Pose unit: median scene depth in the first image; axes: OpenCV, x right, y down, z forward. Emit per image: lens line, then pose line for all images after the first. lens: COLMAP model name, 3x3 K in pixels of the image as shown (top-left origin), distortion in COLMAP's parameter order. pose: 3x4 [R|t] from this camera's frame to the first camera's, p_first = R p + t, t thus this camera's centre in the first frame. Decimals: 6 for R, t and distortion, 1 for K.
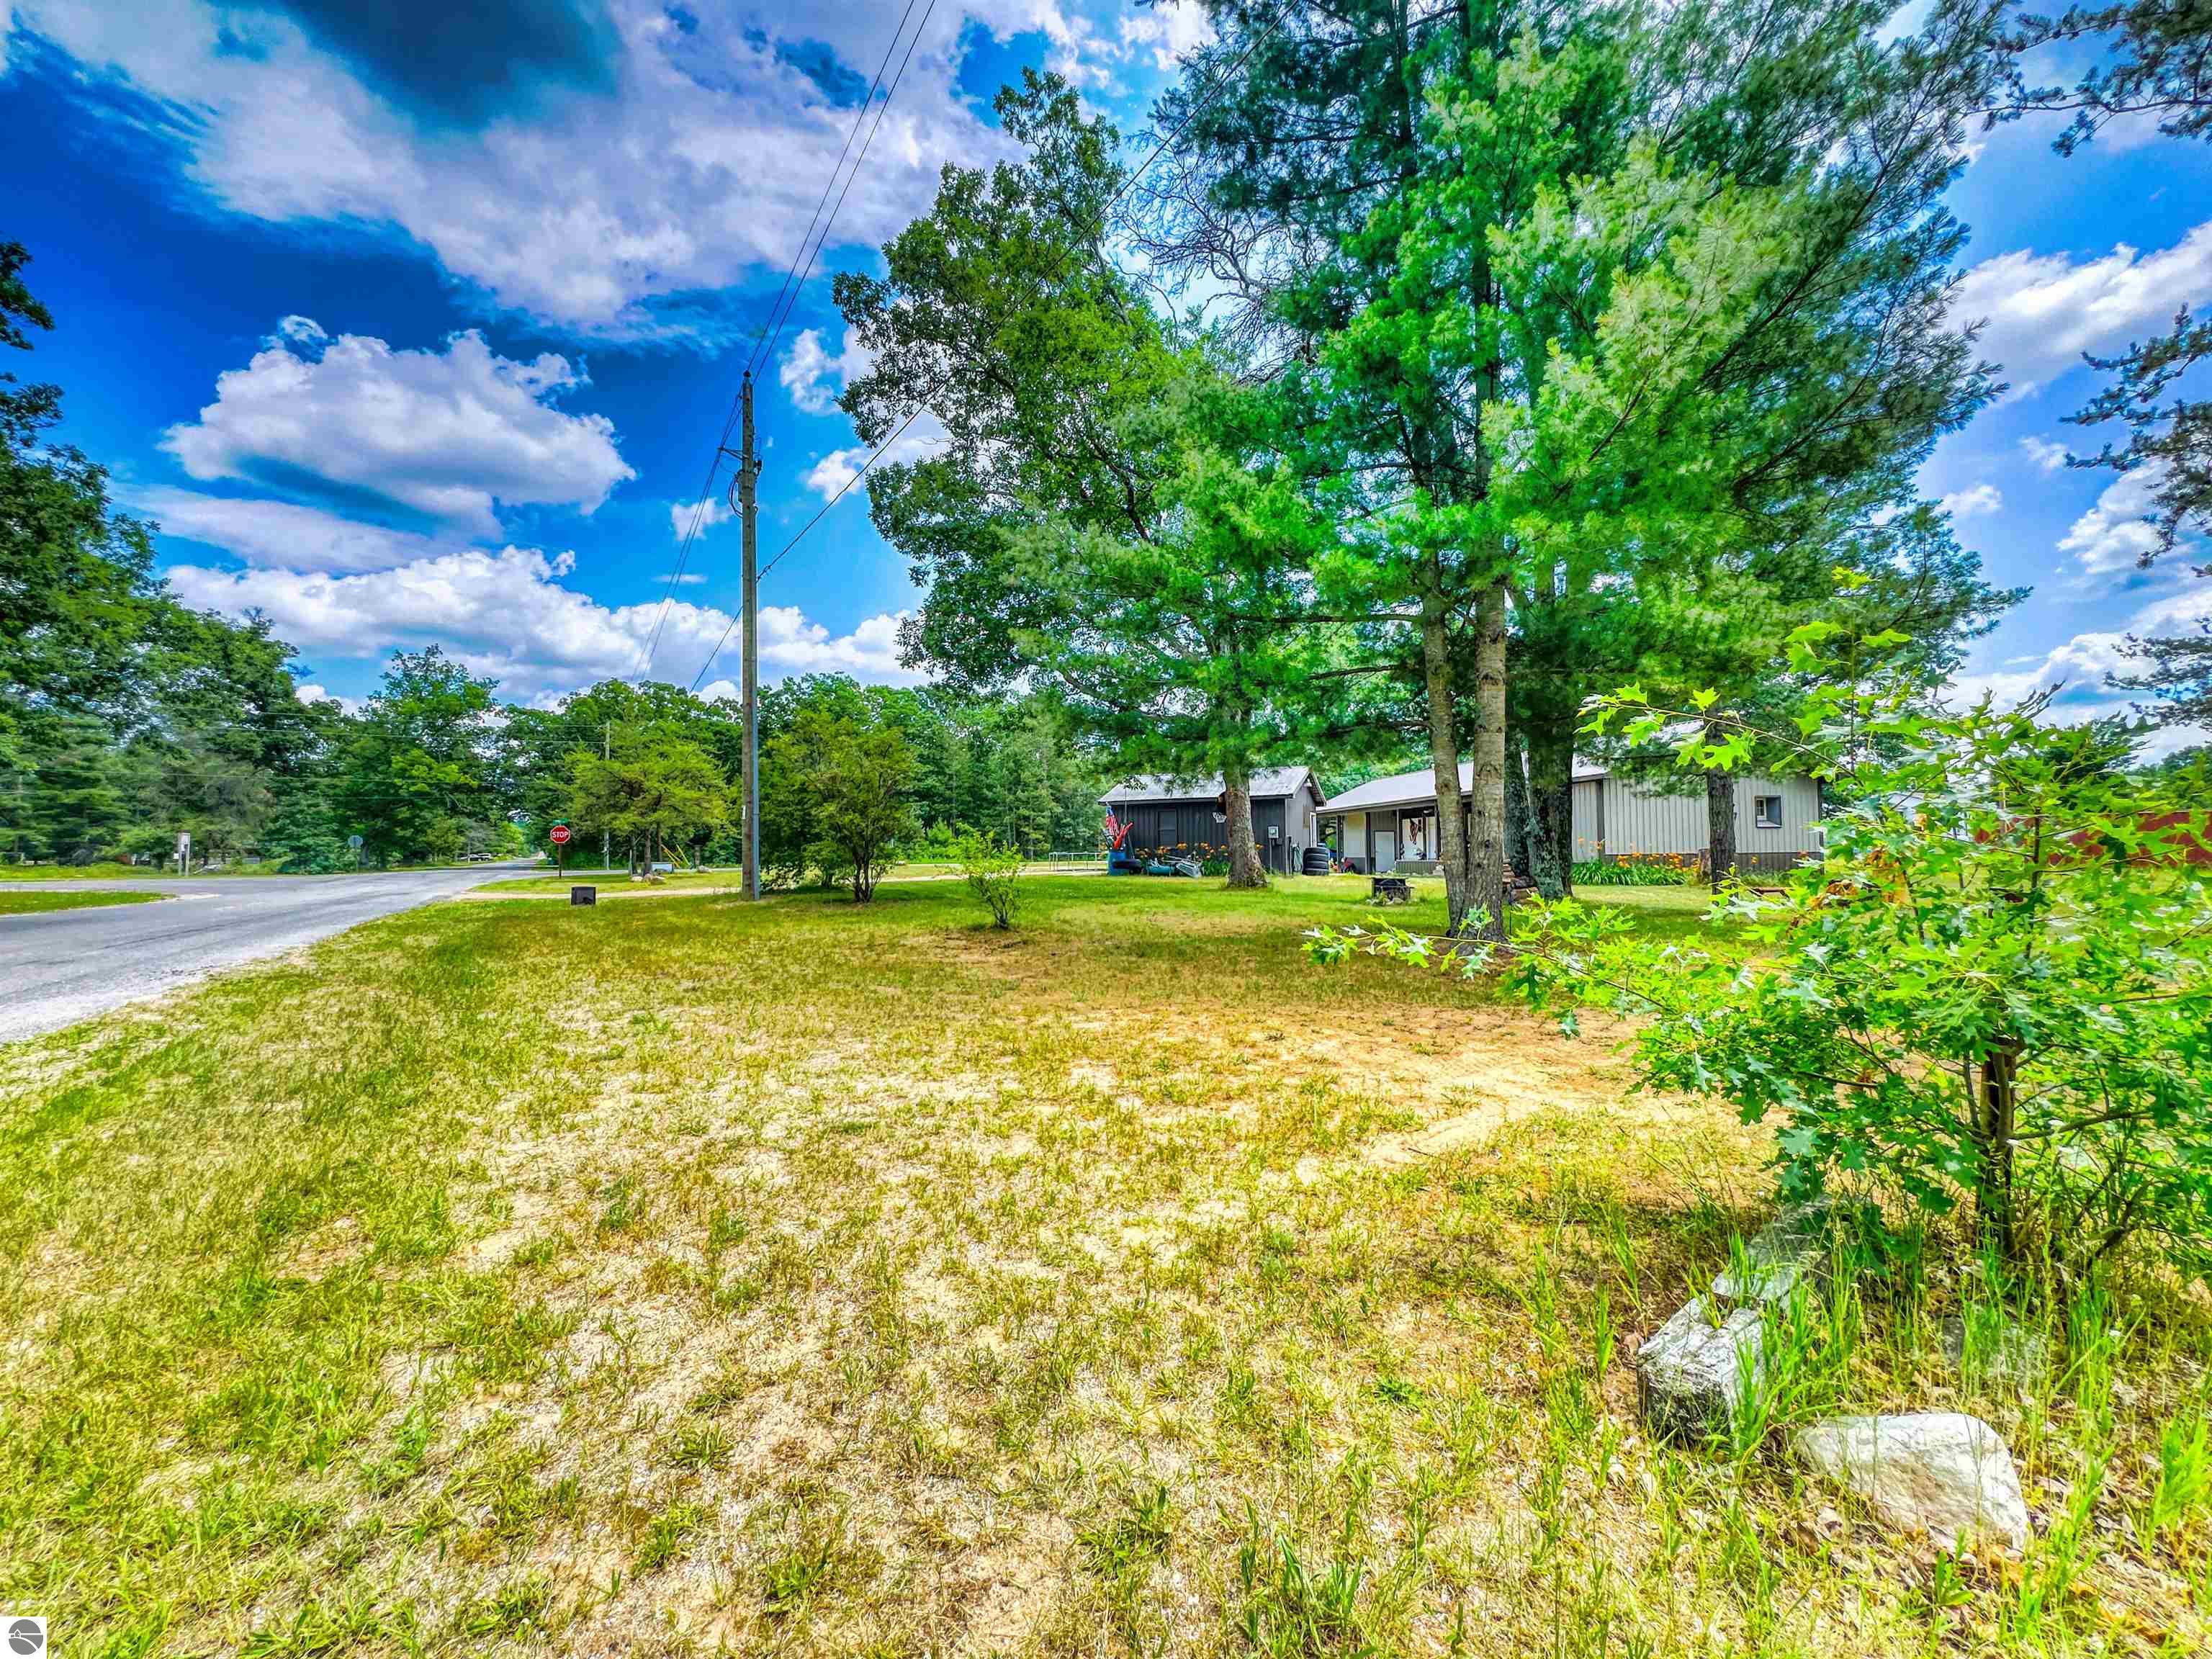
lens RADIAL K [[883.6, 0, 1109.2], [0, 883.6, 825.0], [0, 0, 1]] dist [-0.002220, 0.000469]
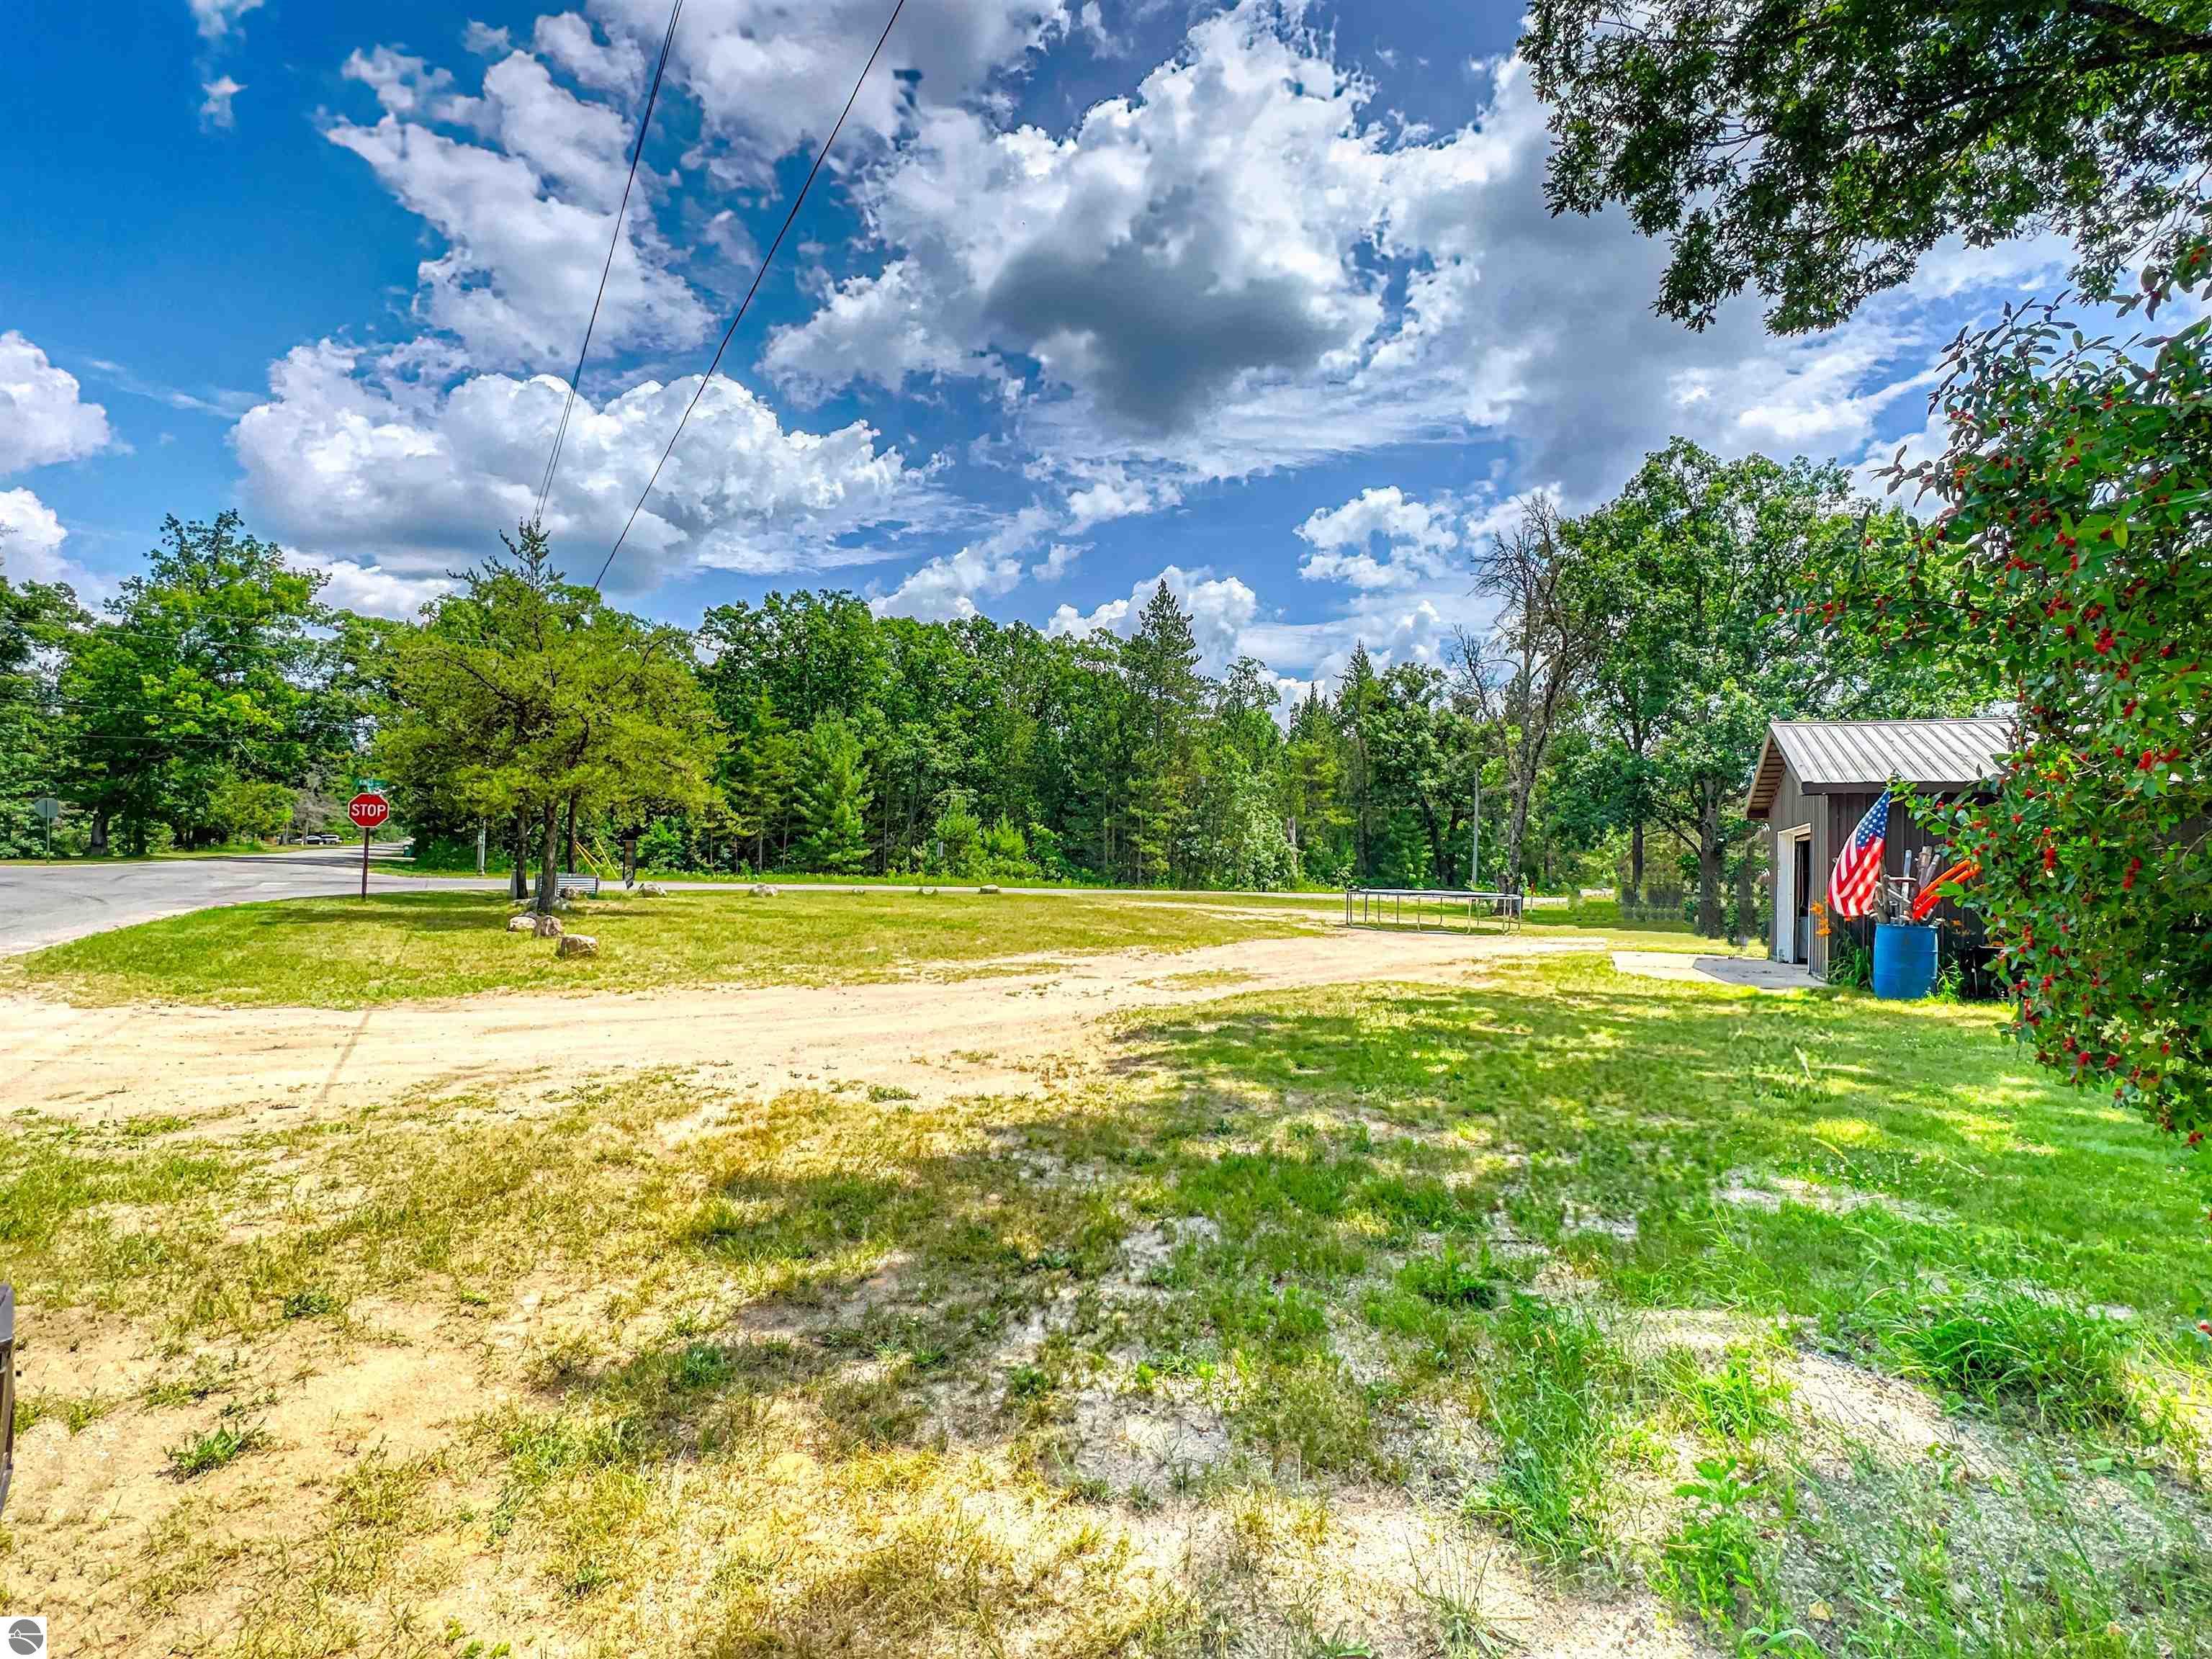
lens RADIAL K [[1056.1, 0, 1105.2], [0, 1056.1, 832.0], [0, 0, 1]] dist [-0.000089, 0.000314]
pose [[0.999007, 0.044413, 0.003531, -0.120275], [-0.044408, 0.999012, -0.001446, 0.002840], [-0.003592, 0.001288, 0.999993, 0.228076]]
